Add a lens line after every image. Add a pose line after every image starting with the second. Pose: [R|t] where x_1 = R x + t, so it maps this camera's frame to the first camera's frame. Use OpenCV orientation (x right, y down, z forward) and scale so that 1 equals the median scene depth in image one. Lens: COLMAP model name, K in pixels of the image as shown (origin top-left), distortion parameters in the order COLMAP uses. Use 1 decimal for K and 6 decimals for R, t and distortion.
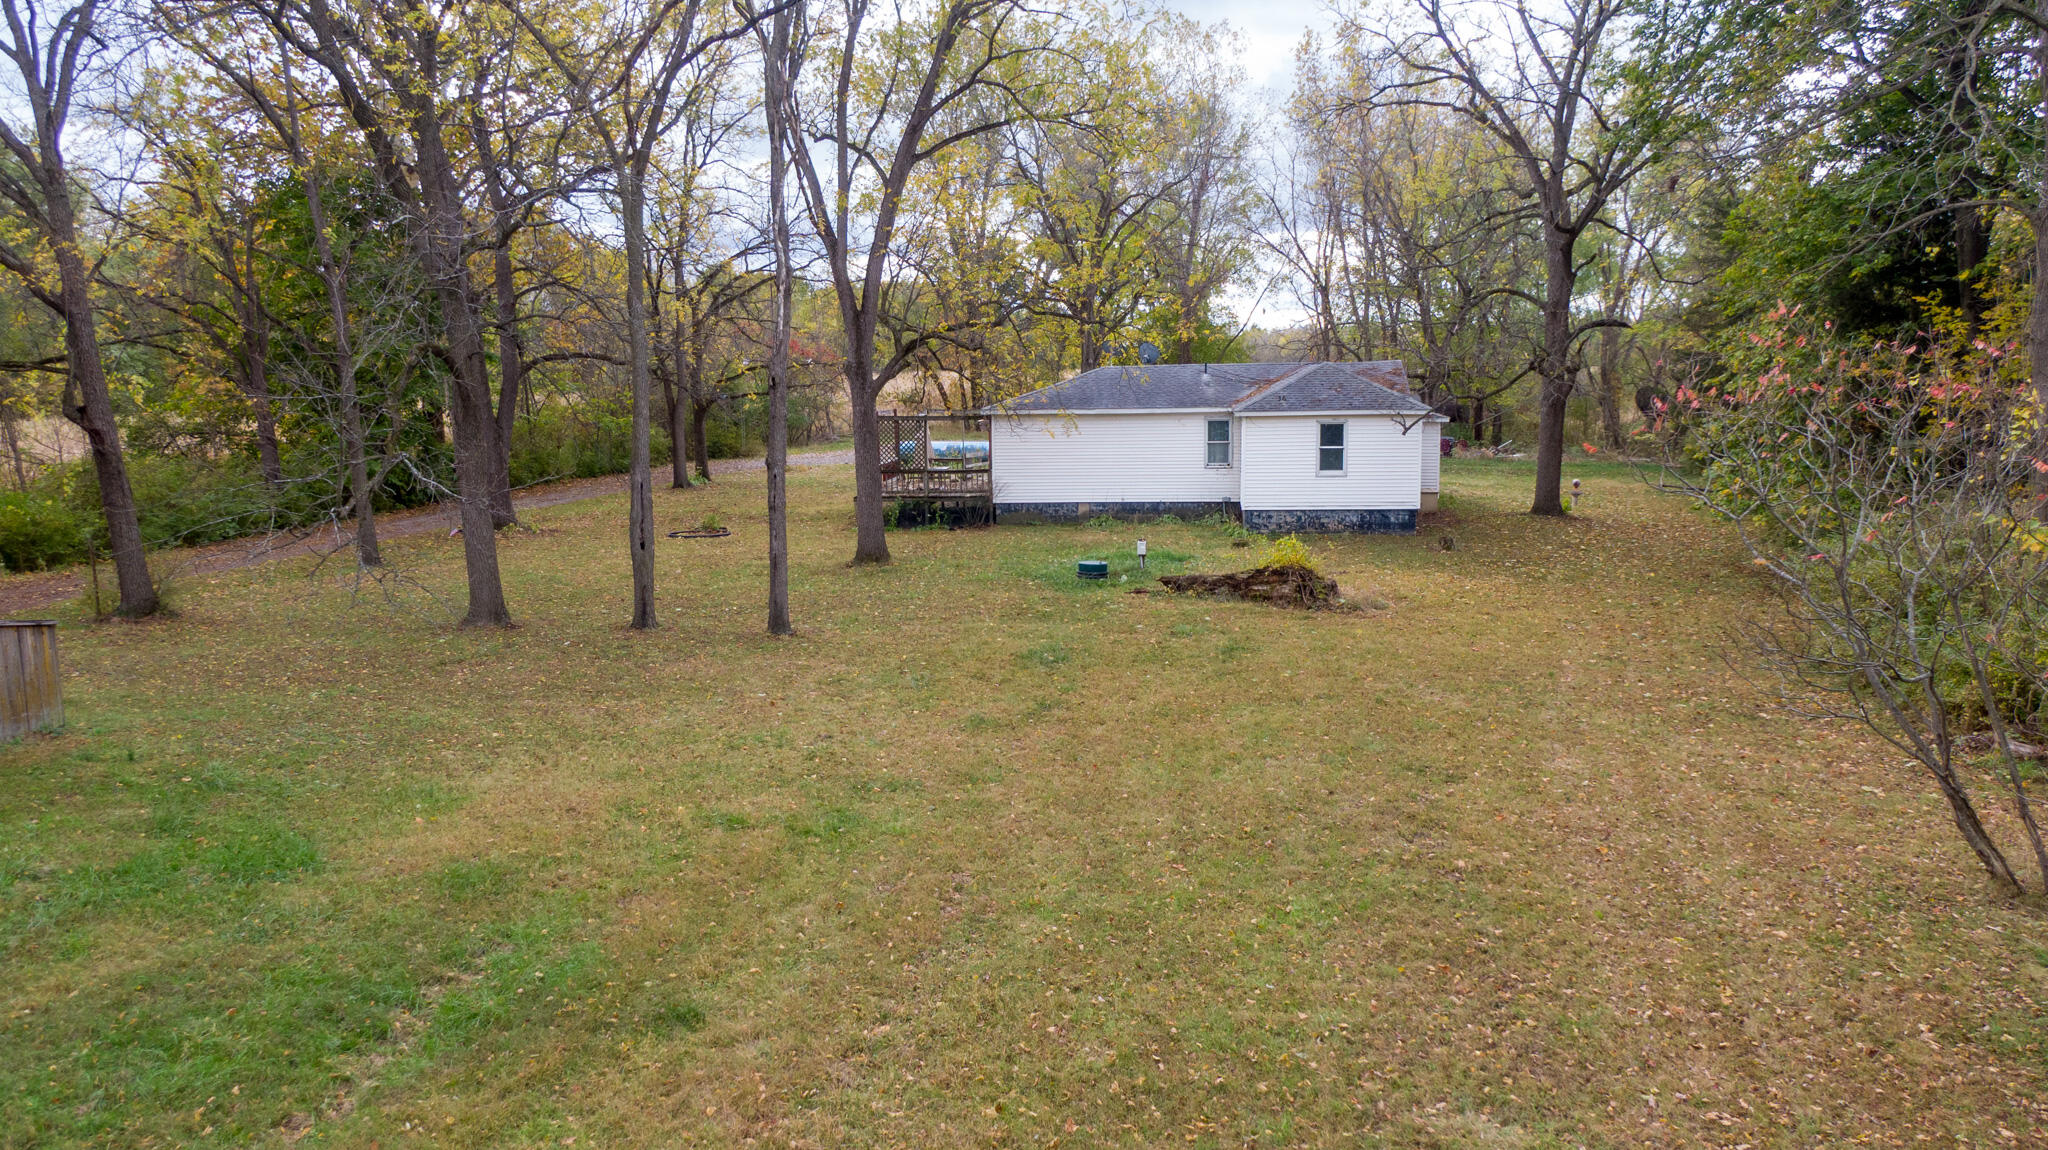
lens RADIAL K [[1568.8, 0, 1023.4], [0, 1568.8, 572.5], [0, 0, 1]] dist [0.004500, 0.001503]
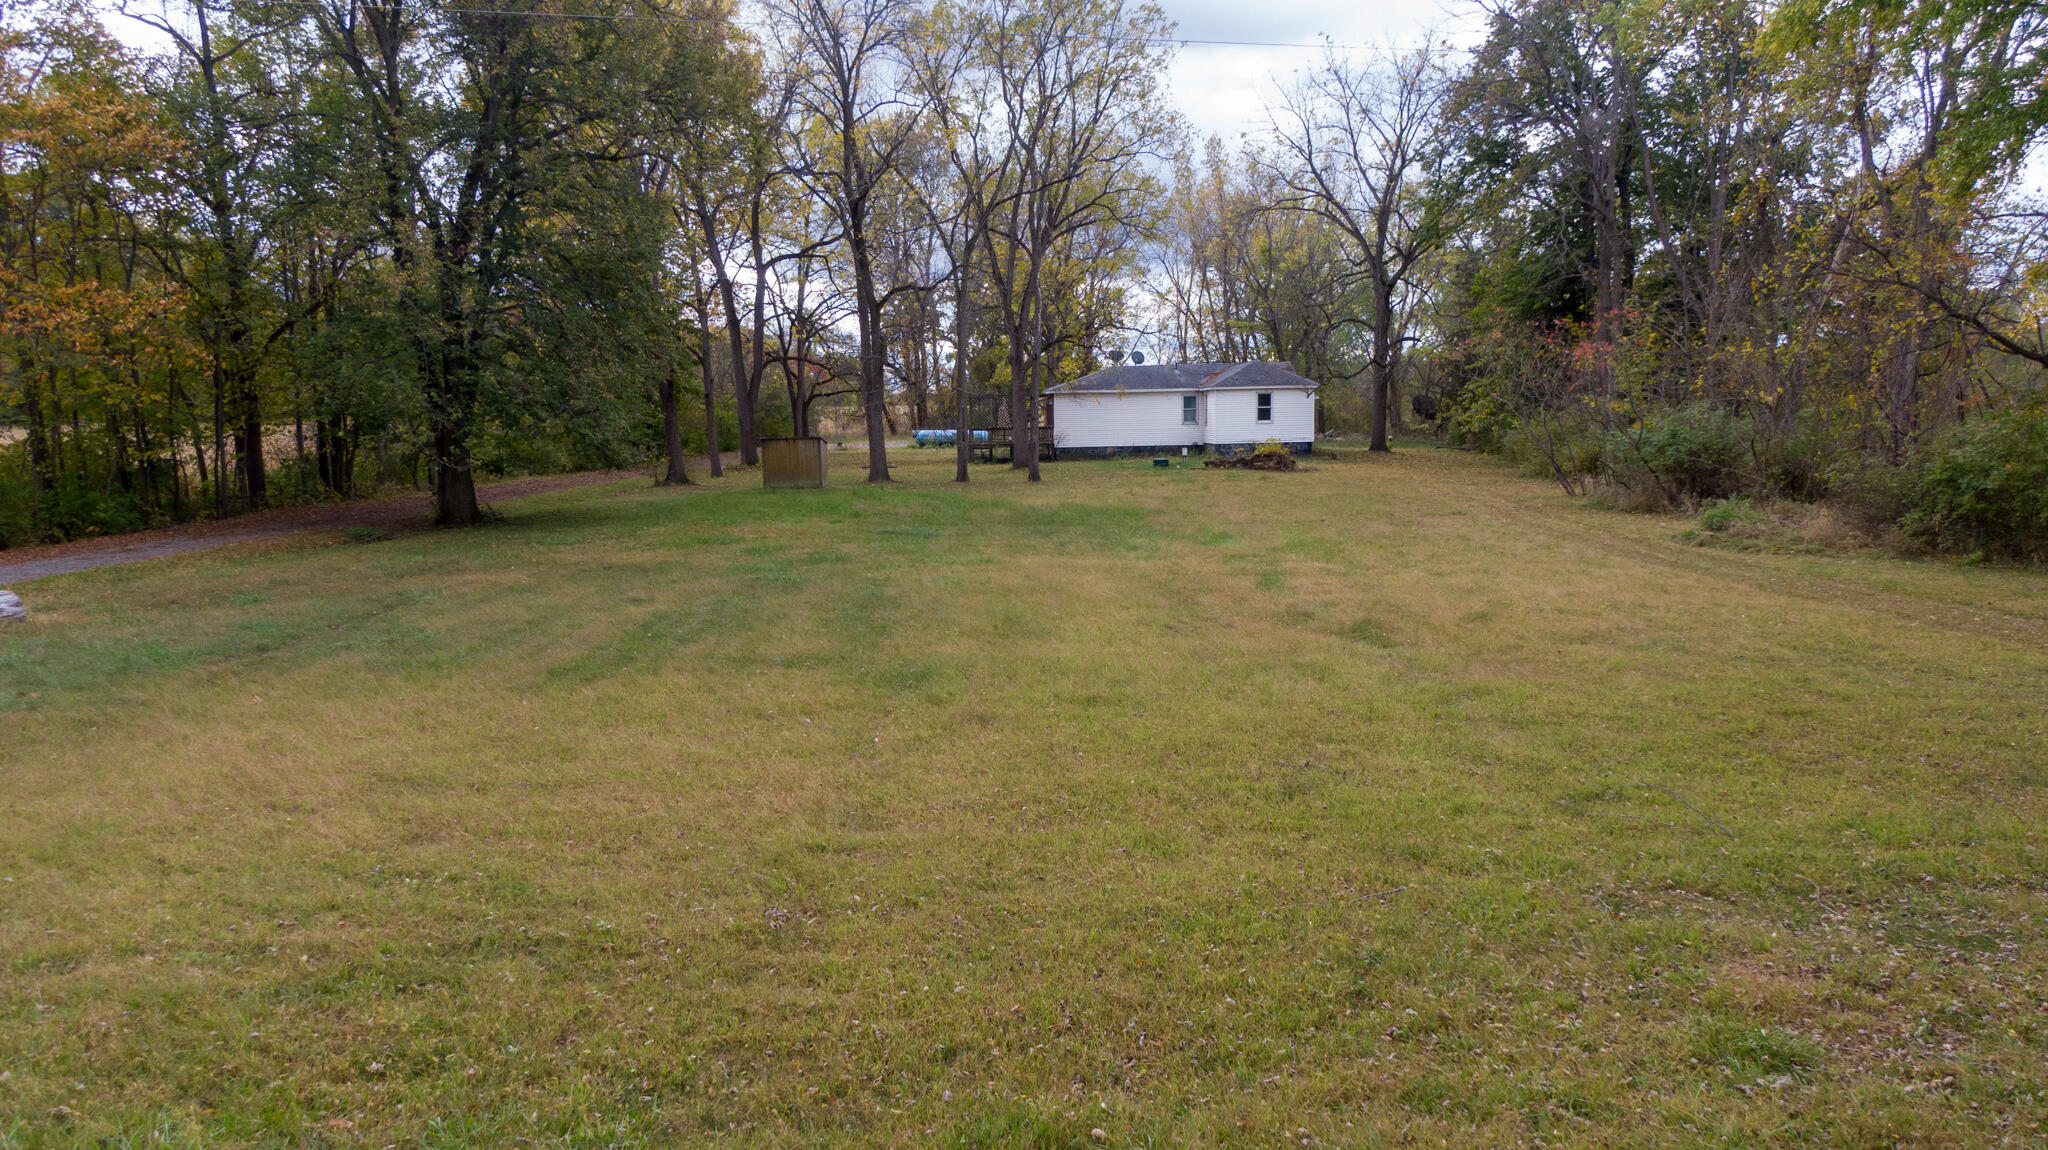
lens RADIAL K [[1568.8, 0, 1024.1], [0, 1568.8, 576.2], [0, 0, 1]] dist [0.004500, 0.001503]
pose [[0.989655, -0.019109, 0.142187, -0.297752], [0.023182, 0.999366, -0.027041, 0.138925], [-0.141580, 0.030057, 0.989470, -0.637920]]
